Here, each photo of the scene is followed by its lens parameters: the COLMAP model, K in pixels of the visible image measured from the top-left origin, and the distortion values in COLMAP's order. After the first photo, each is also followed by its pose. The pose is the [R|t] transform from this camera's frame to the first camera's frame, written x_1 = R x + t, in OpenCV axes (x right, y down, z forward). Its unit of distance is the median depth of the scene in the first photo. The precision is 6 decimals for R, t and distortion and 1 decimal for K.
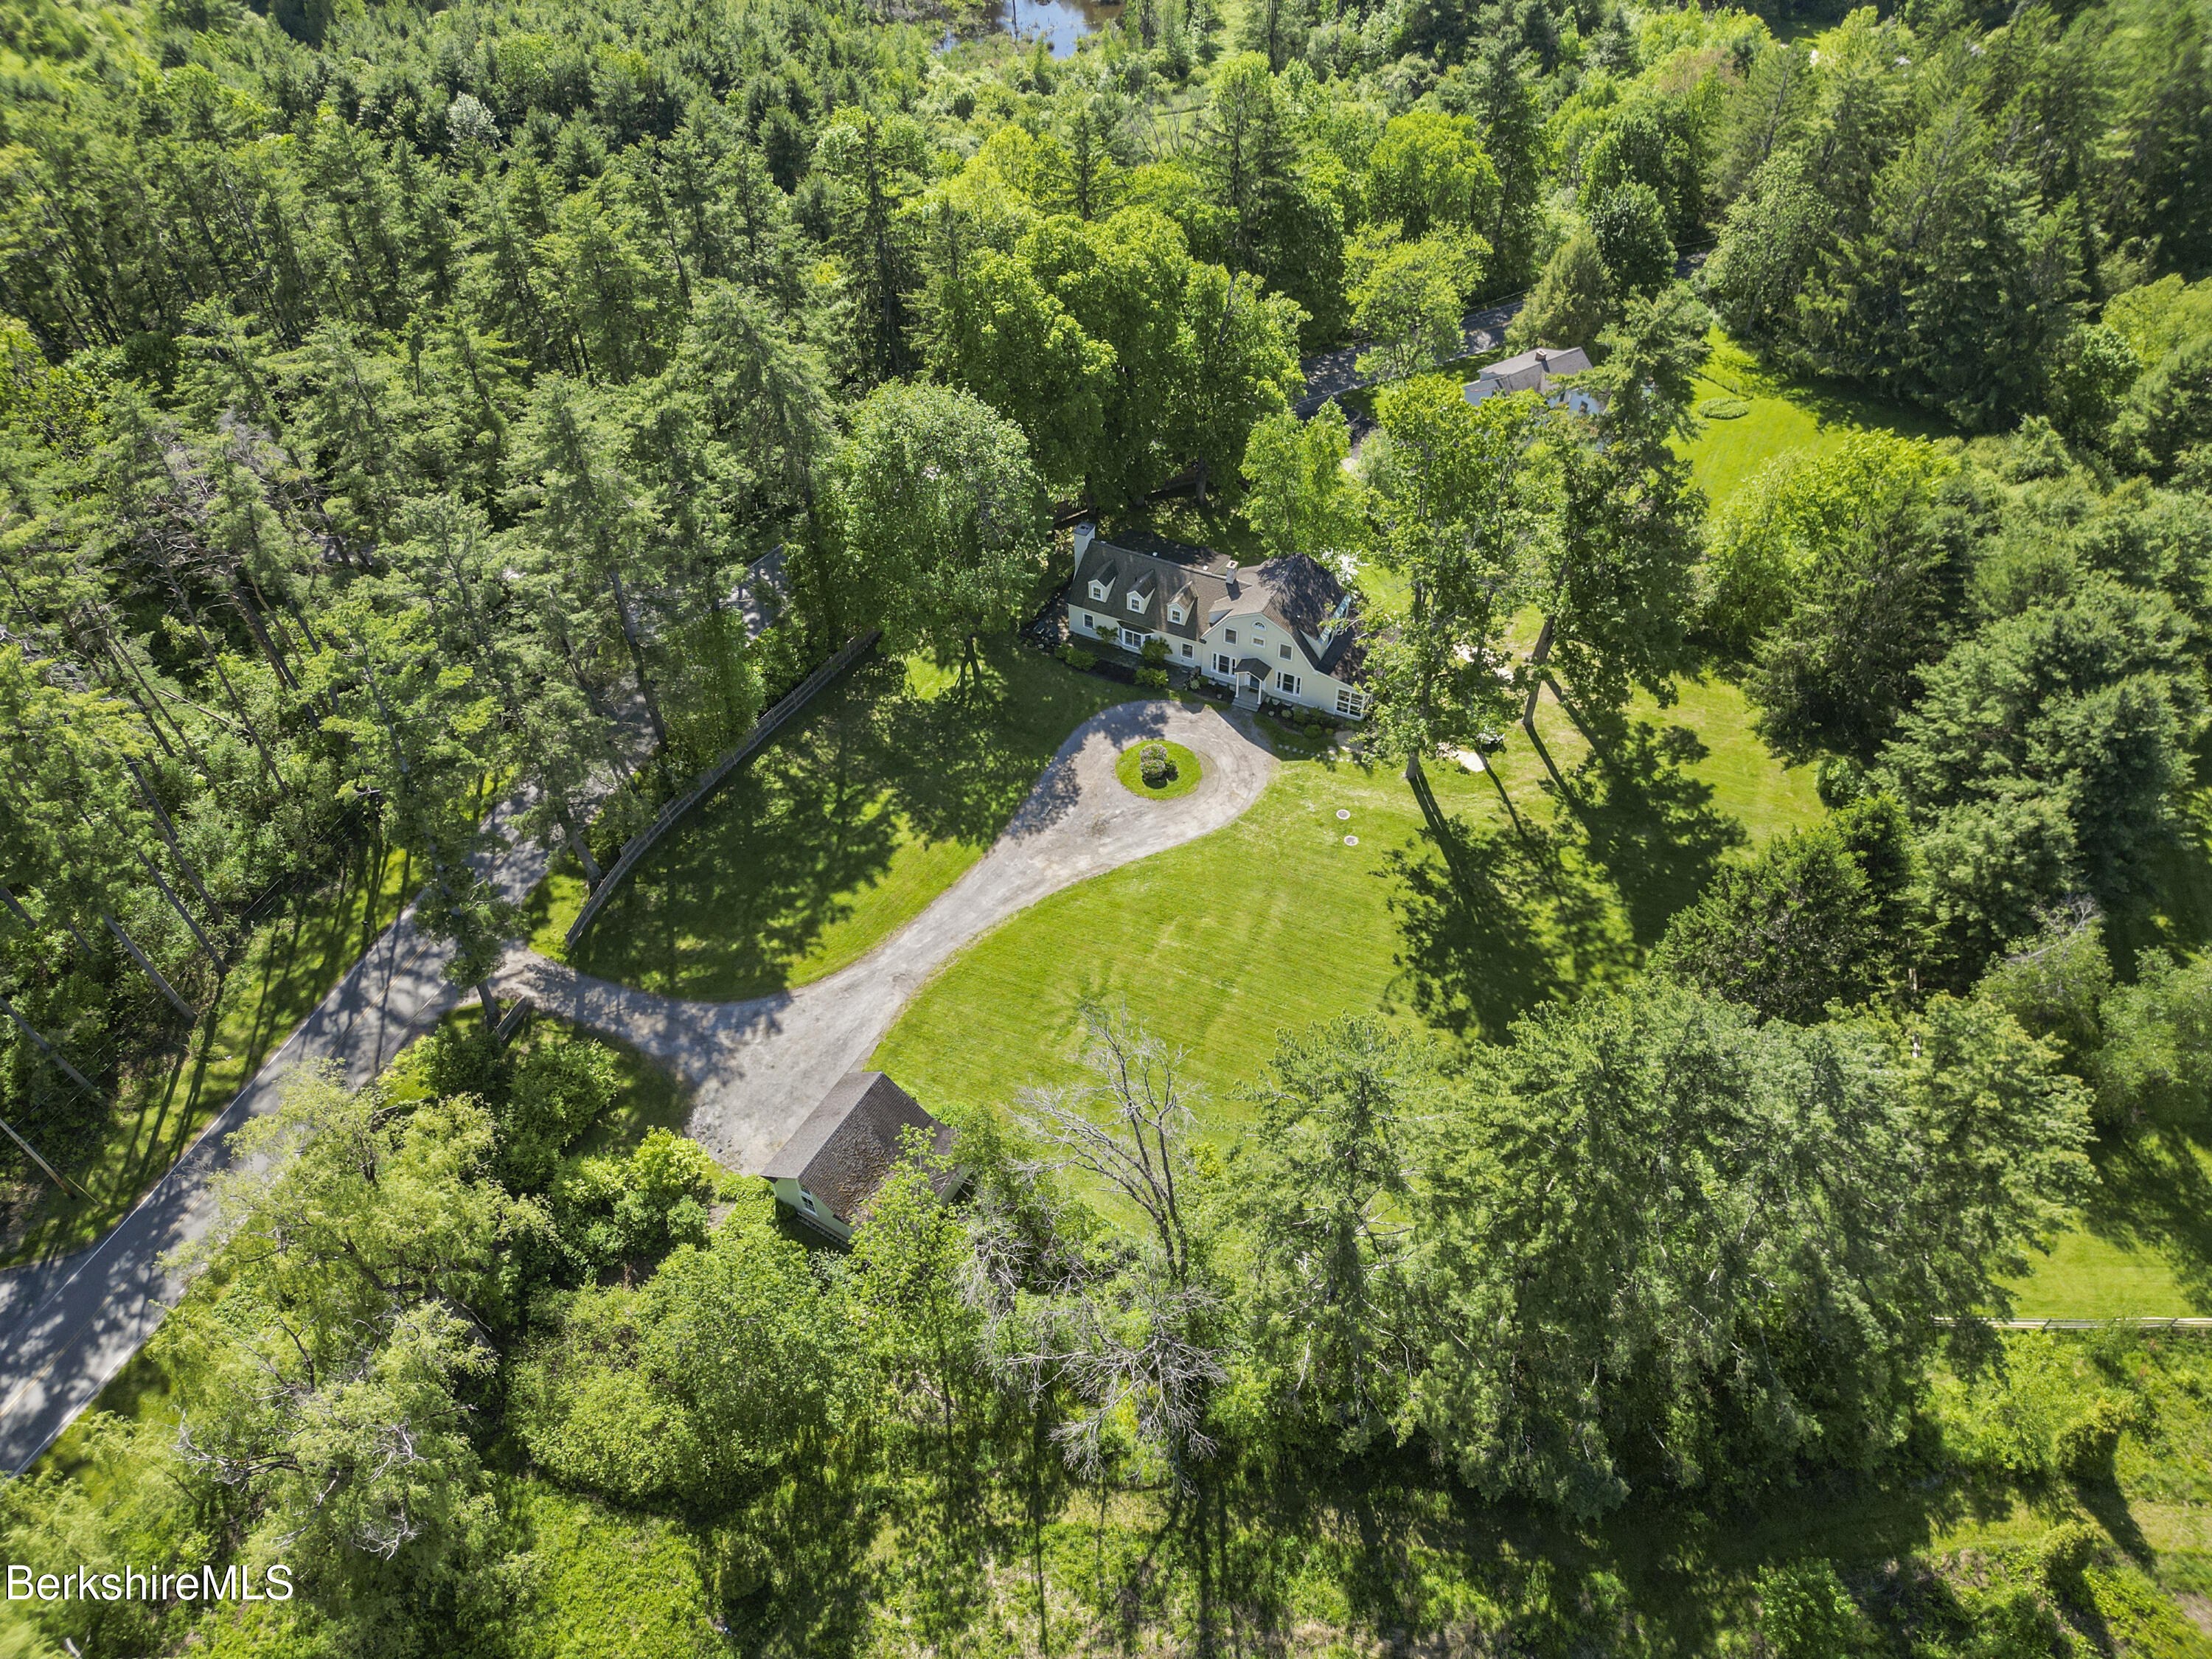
lens RADIAL K [[1529.8, 0, 1109.6], [0, 1529.8, 824.9], [0, 0, 1]] dist [0.066381, -0.059025]
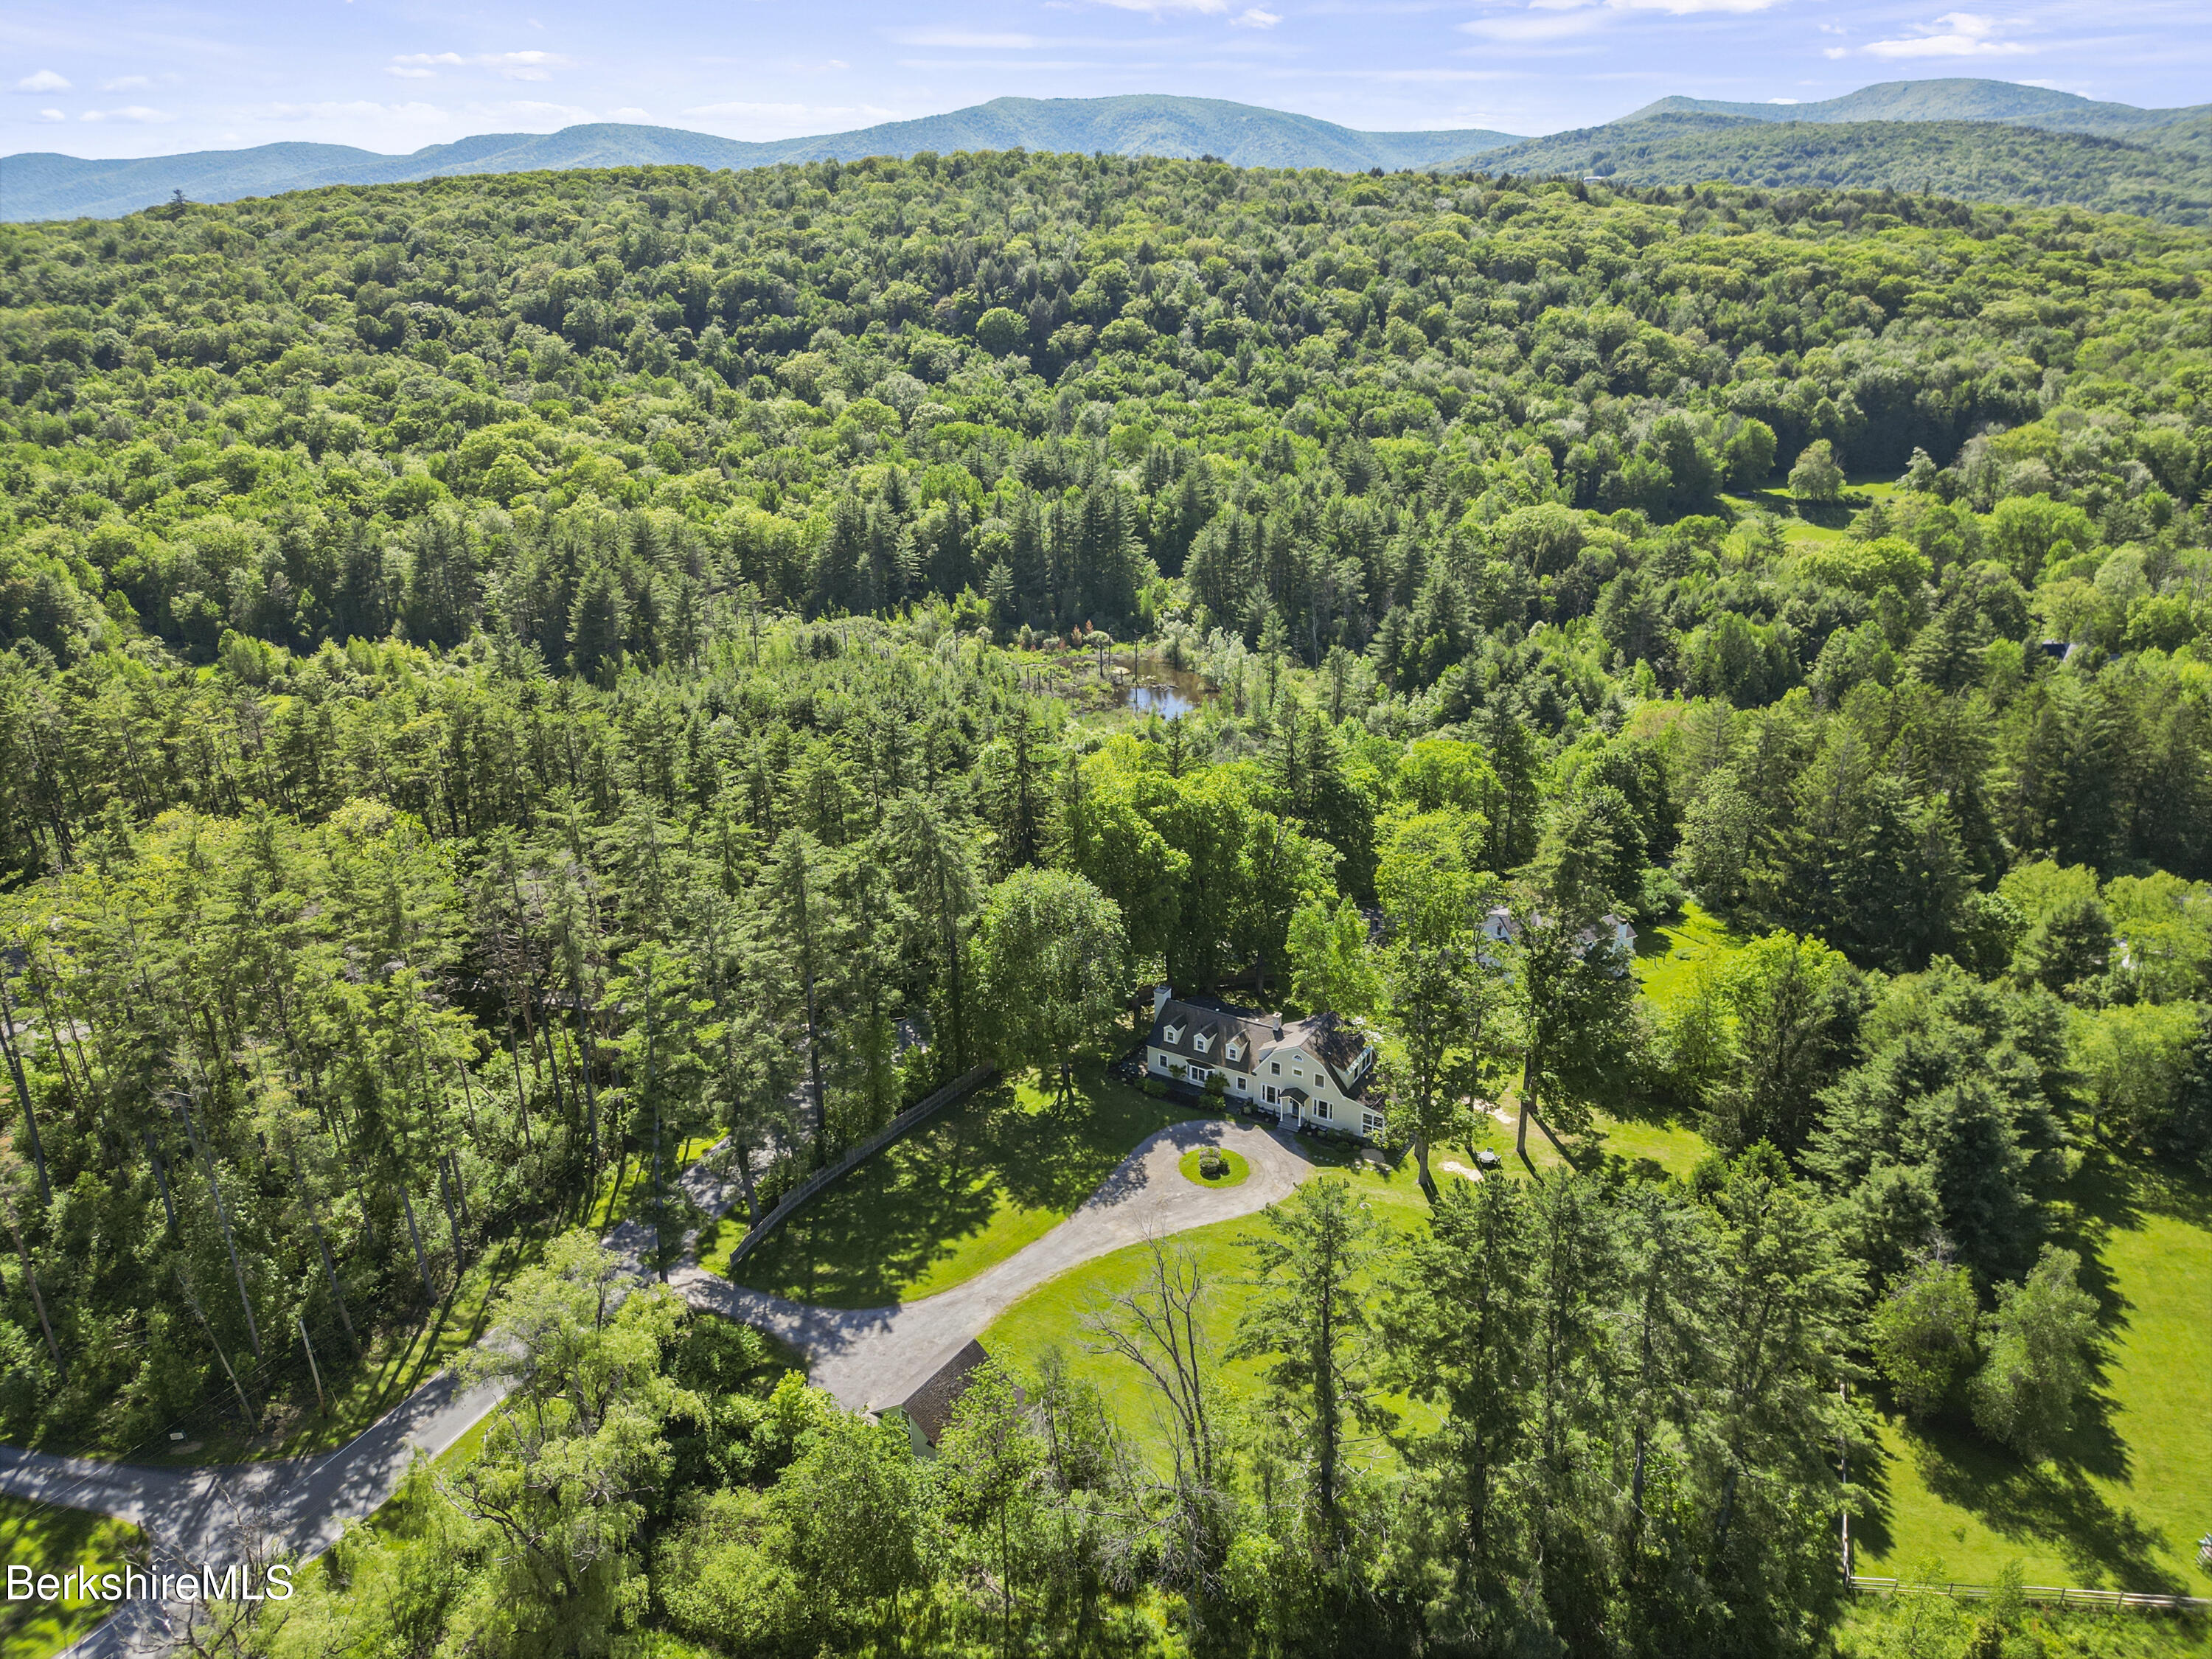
lens RADIAL K [[1529.8, 0, 1110.8], [0, 1529.8, 841.3], [0, 0, 1]] dist [0.066381, -0.059025]
pose [[0.996899, 0.029685, -0.072875, 0.032846], [-0.056707, 0.913095, -0.403784, 0.233349], [0.054556, 0.406664, 0.911947, -0.238150]]
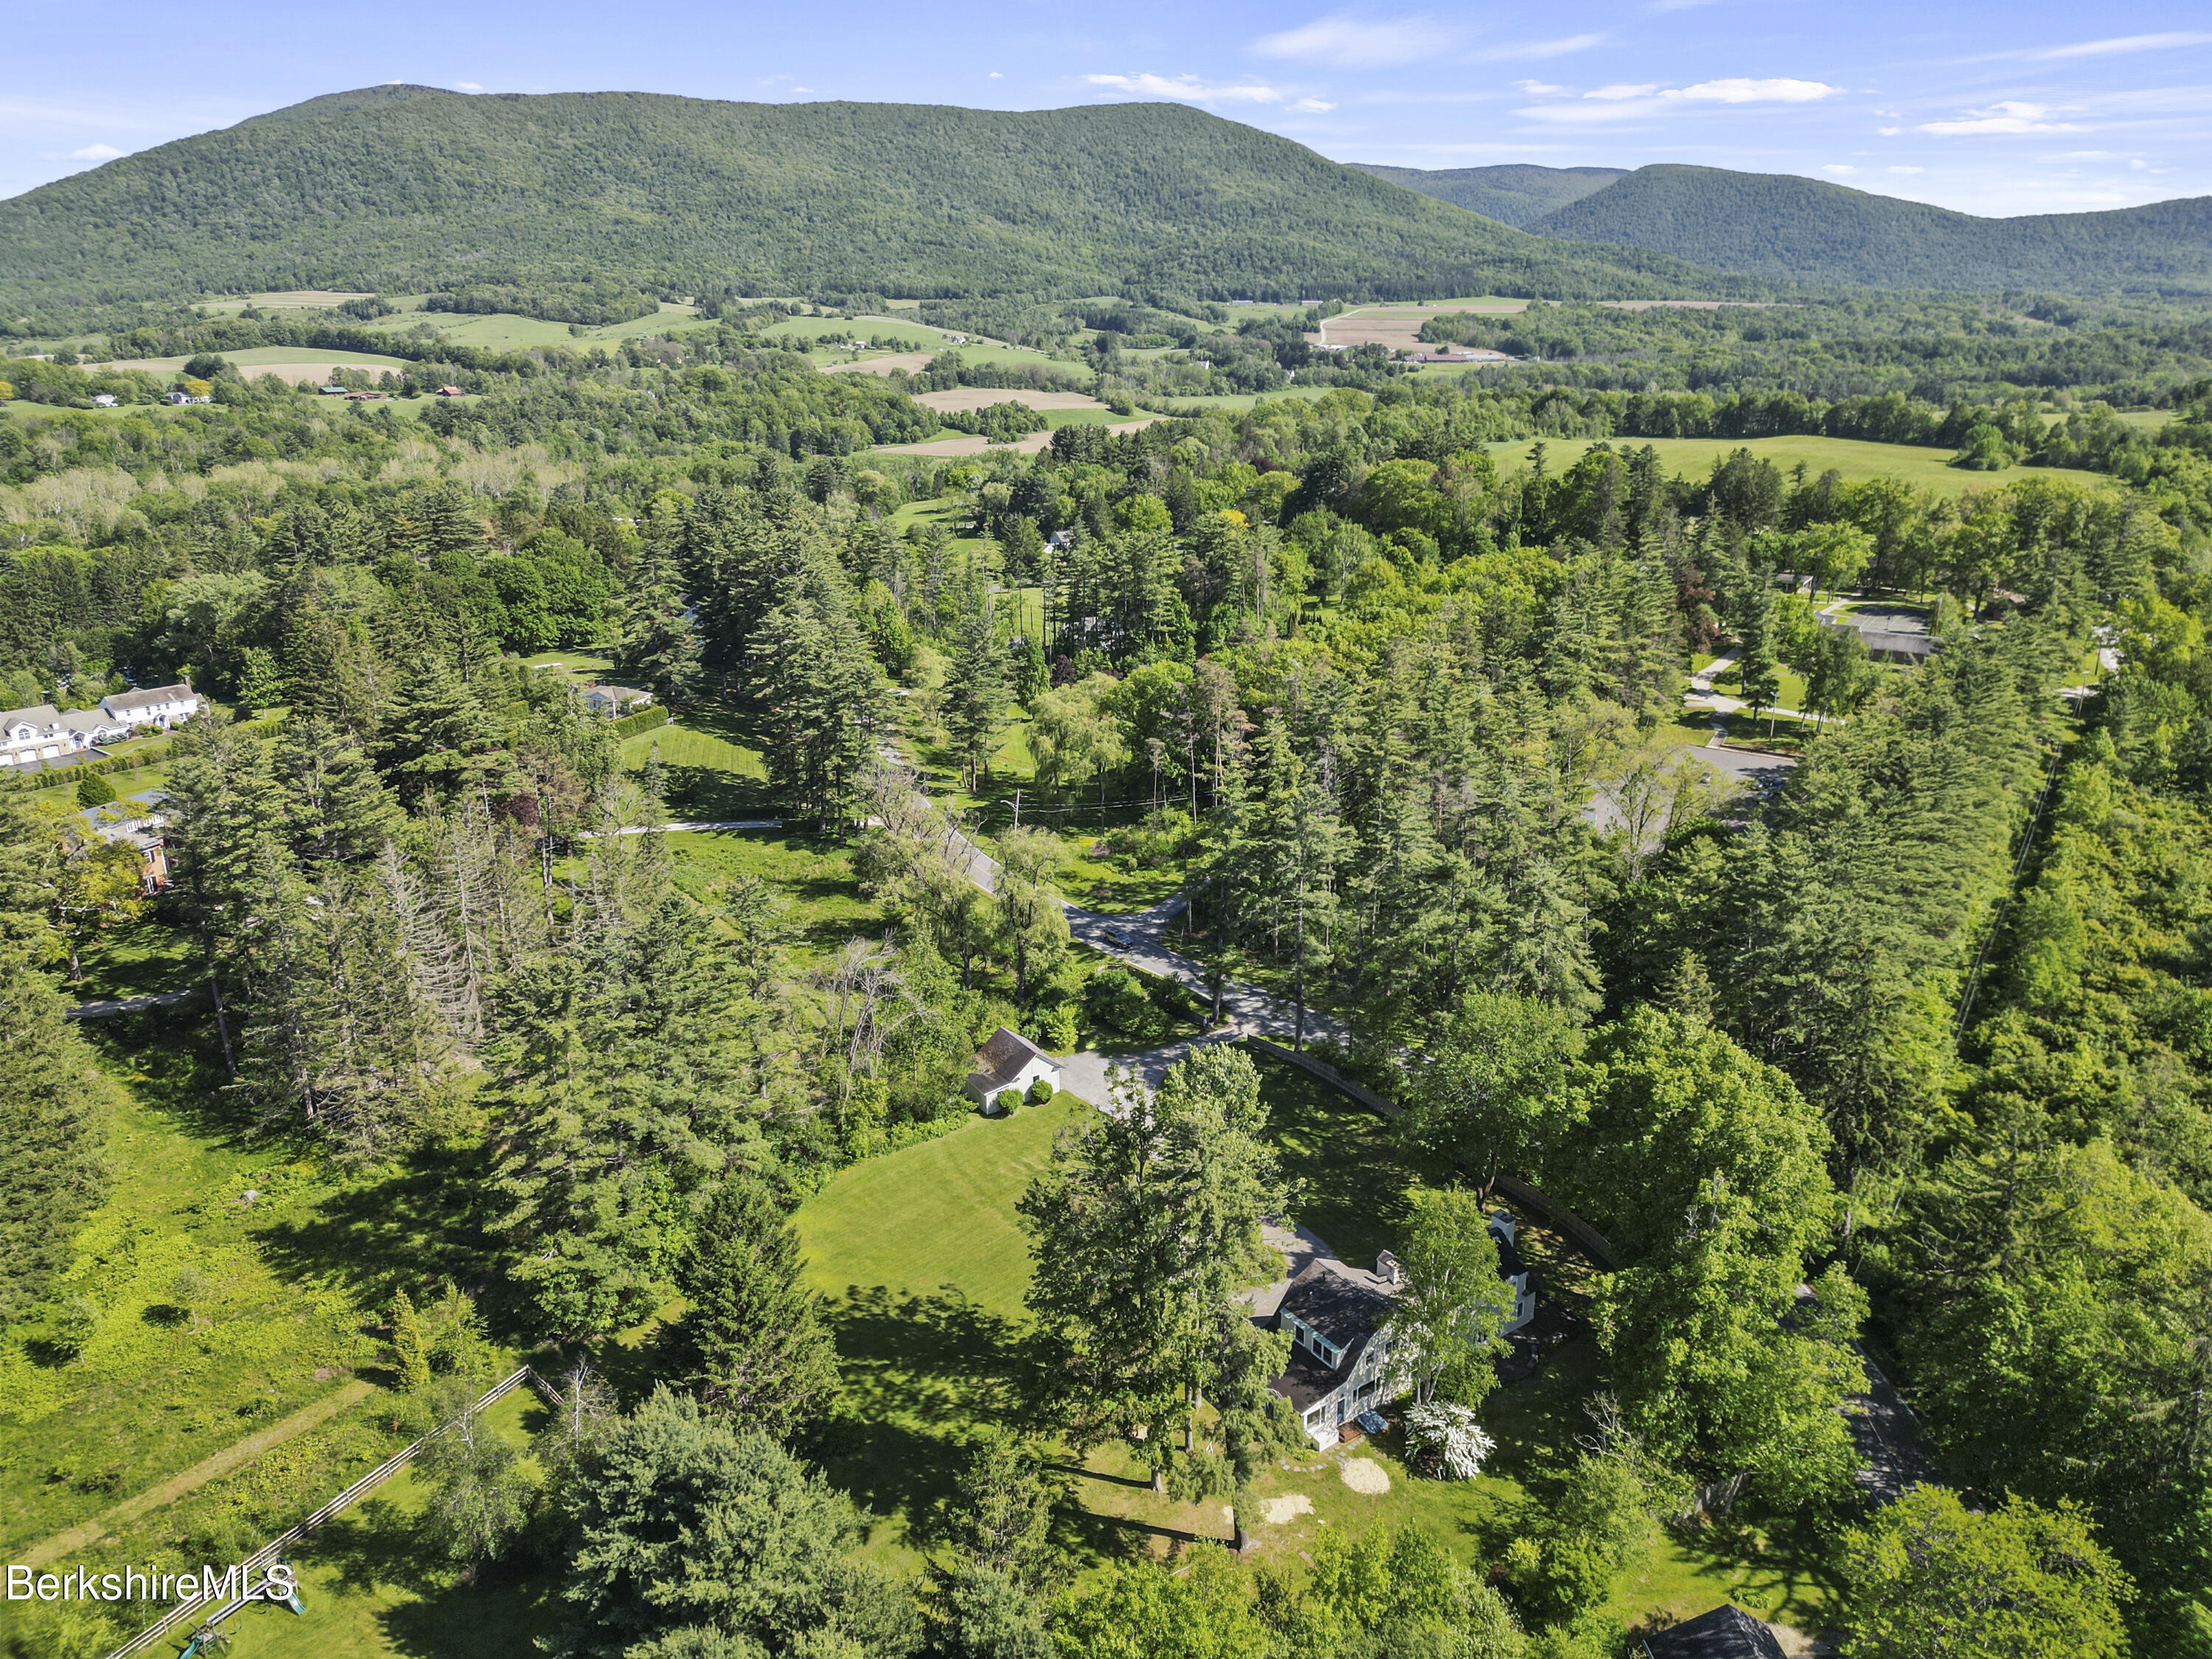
lens RADIAL K [[1529.8, 0, 1105.6], [0, 1529.8, 824.5], [0, 0, 1]] dist [0.066381, -0.059025]
pose [[-0.456768, 0.296505, -0.838718, 1.010219], [-0.619499, 0.570605, 0.539102, -0.828293], [0.638423, 0.765829, -0.076950, 0.790417]]
